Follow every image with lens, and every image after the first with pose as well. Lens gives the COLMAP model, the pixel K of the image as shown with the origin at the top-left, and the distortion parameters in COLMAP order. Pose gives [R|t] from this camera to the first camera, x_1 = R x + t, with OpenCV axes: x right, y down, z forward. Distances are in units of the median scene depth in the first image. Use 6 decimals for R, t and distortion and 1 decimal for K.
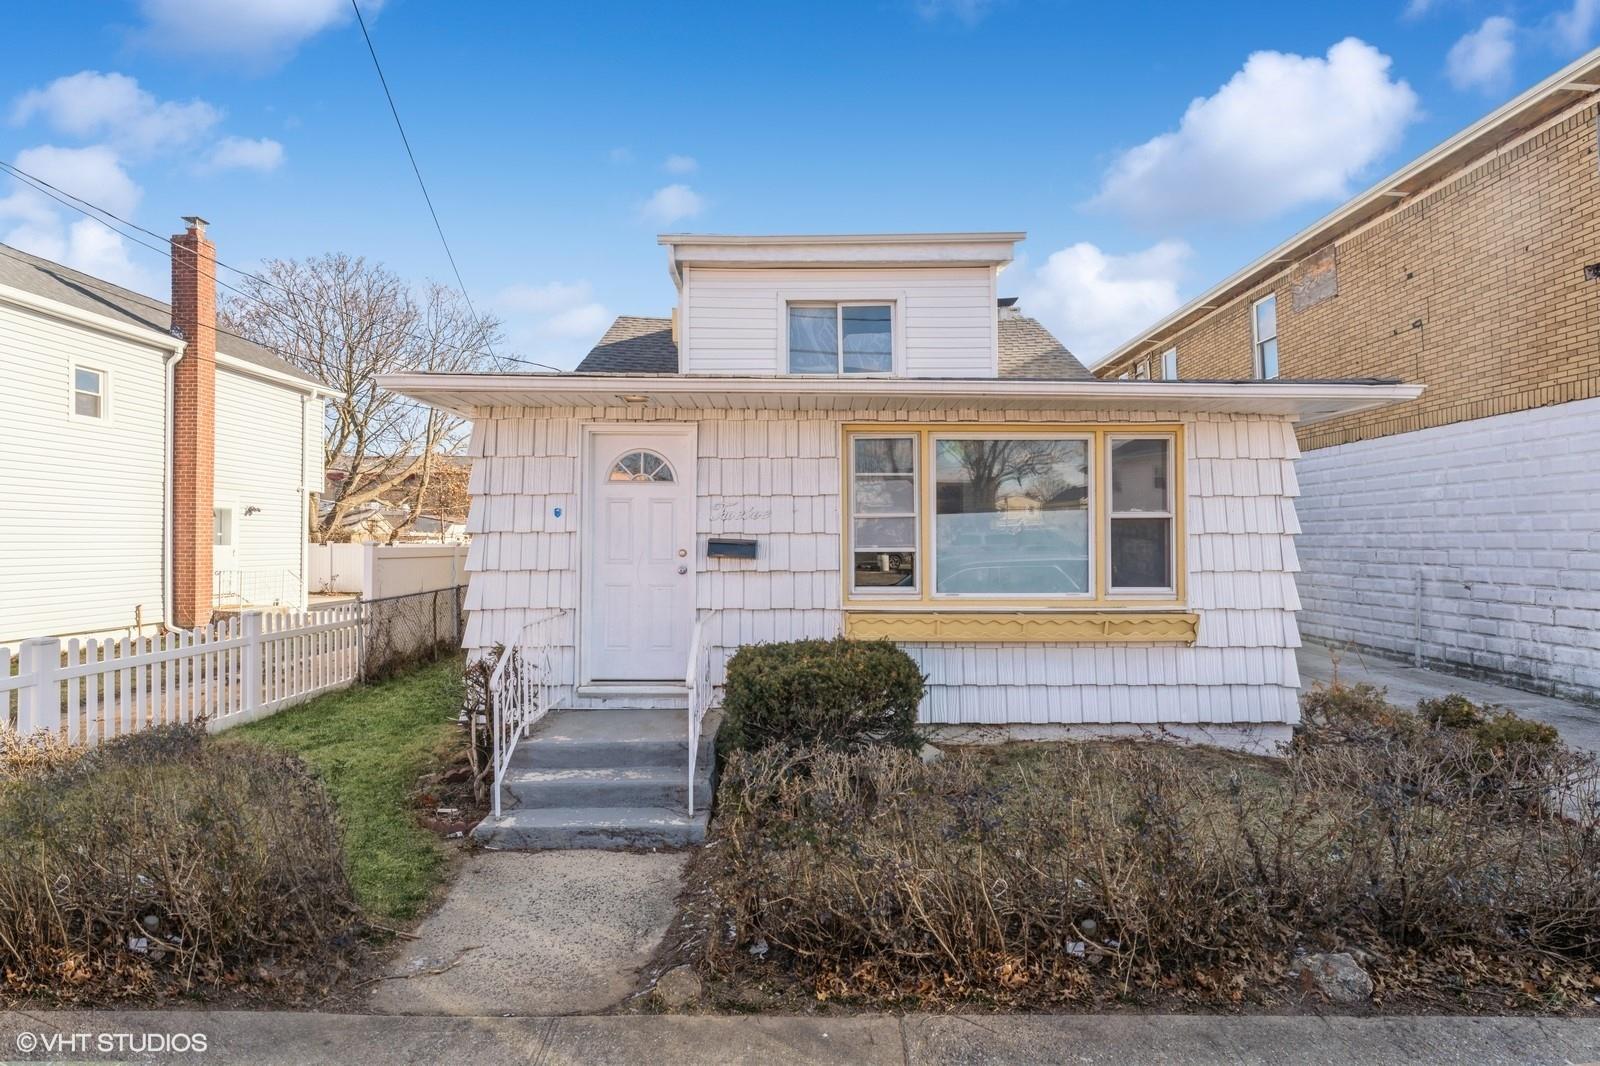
lens RADIAL K [[725.5, 0, 801.6], [0, 725.5, 535.1], [0, 0, 1]] dist [-0.002414, -0.000280]
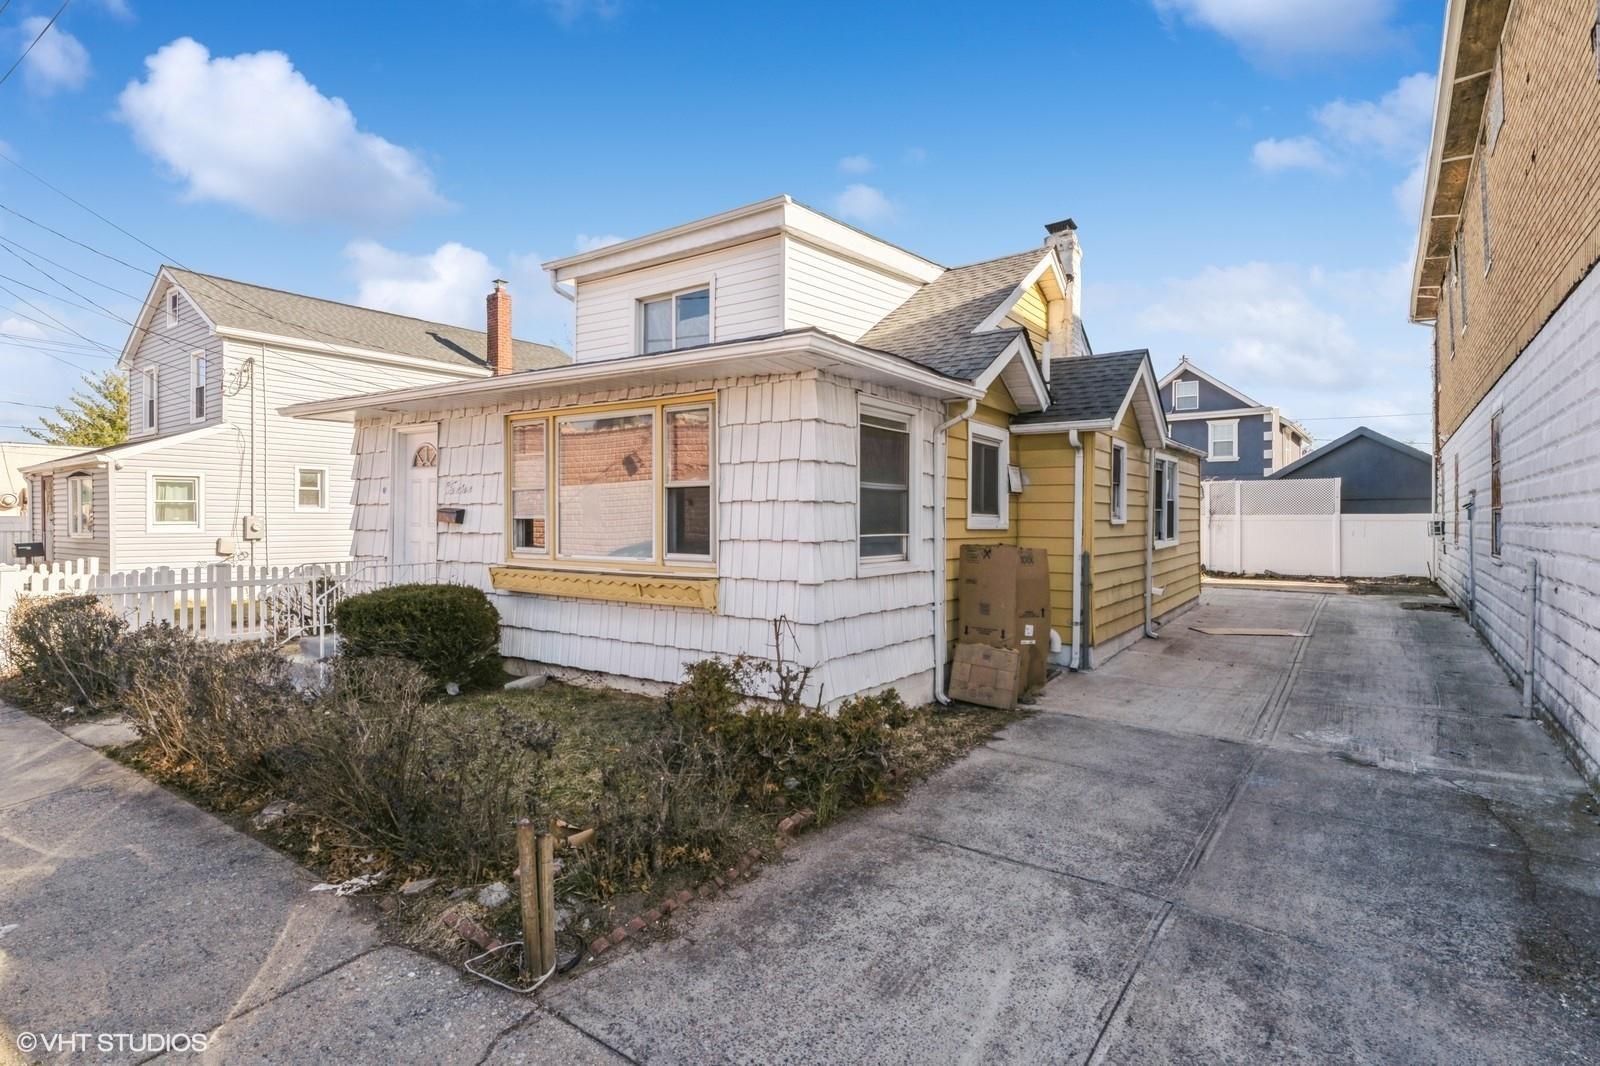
lens RADIAL K [[809.5, 0, 799.5], [0, 809.5, 528.5], [0, 0, 1]] dist [0.004333, 0.000592]
pose [[0.819980, 0.010305, -0.572300, 1.252046], [-0.001210, 0.999867, 0.016270, 0.016878], [0.572391, -0.012649, 0.819883, 0.152012]]
